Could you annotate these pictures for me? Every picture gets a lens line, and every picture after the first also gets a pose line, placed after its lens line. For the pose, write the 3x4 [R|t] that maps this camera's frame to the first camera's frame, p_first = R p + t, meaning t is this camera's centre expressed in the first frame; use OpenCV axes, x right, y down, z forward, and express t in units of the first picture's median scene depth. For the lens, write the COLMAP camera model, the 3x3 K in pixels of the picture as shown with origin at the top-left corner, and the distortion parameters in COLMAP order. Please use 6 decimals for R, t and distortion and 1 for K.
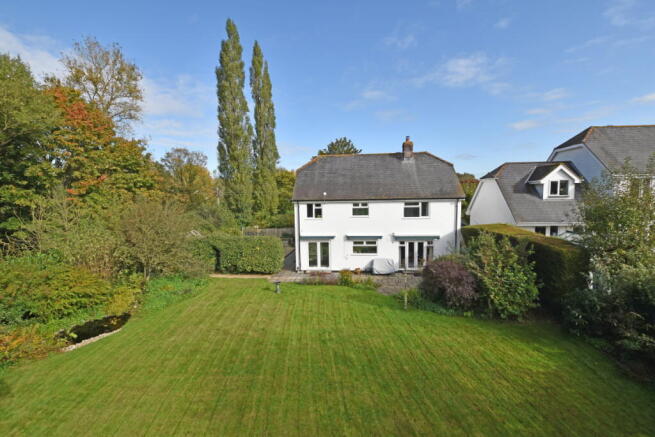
lens RADIAL K [[290.9, 0, 329.9], [0, 290.9, 224.7], [0, 0, 1]] dist [-0.014902, -0.004980]
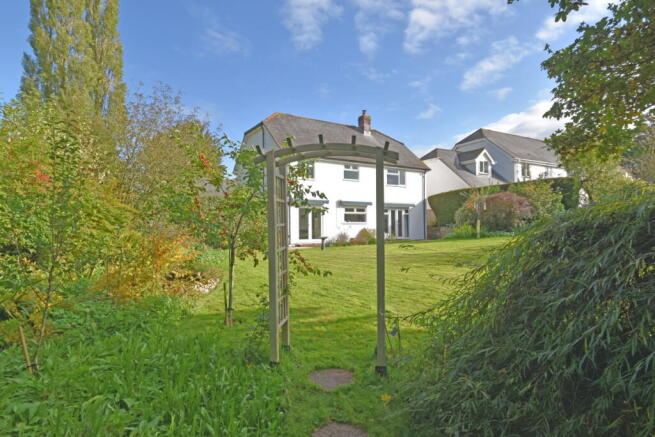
lens RADIAL K [[363.1, 0, 338.5], [0, 363.1, 233.0], [0, 0, 1]] dist [-0.005437, -0.007599]
pose [[0.769558, 0.003043, 0.638569, -0.639418], [0.063203, 0.994716, -0.080908, 0.221374], [-0.635441, 0.102623, 0.765299, 0.179698]]
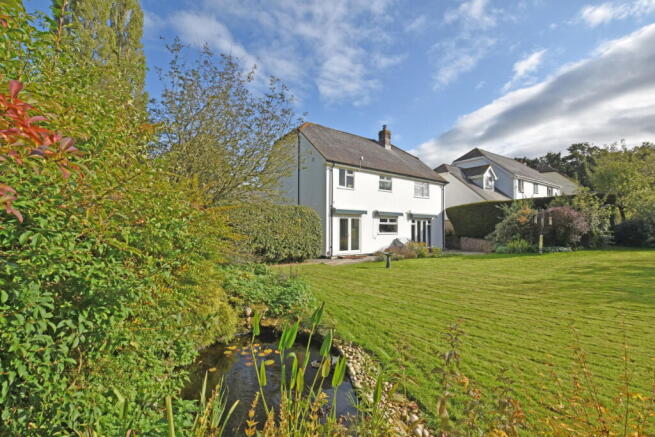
lens RADIAL K [[290.9, 0, 333.7], [0, 290.9, 226.2], [0, 0, 1]] dist [-0.014902, -0.004980]
pose [[0.715969, 0.029446, 0.697511, -0.633348], [0.059513, 0.992899, -0.103003, 0.163014], [-0.695591, 0.115258, 0.709133, 0.480114]]
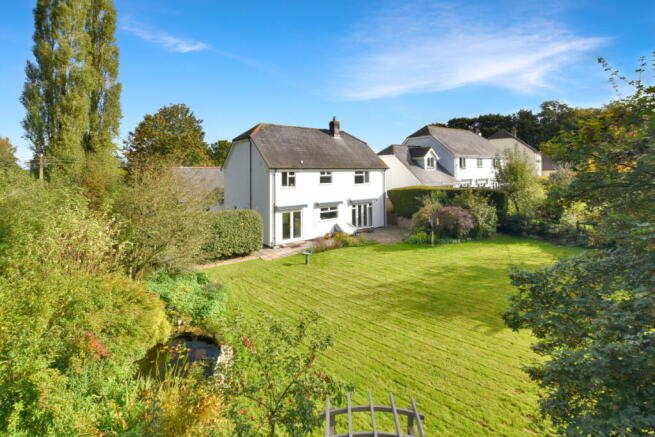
lens RADIAL K [[312.1, 0, 333.5], [0, 312.1, 166.4], [0, 0, 1]] dist [-0.010626, -0.011232]
pose [[0.698555, 0.025531, 0.715101, -0.692981], [0.073865, 0.991452, -0.107553, 0.032551], [-0.711734, 0.127953, 0.690697, 0.177699]]
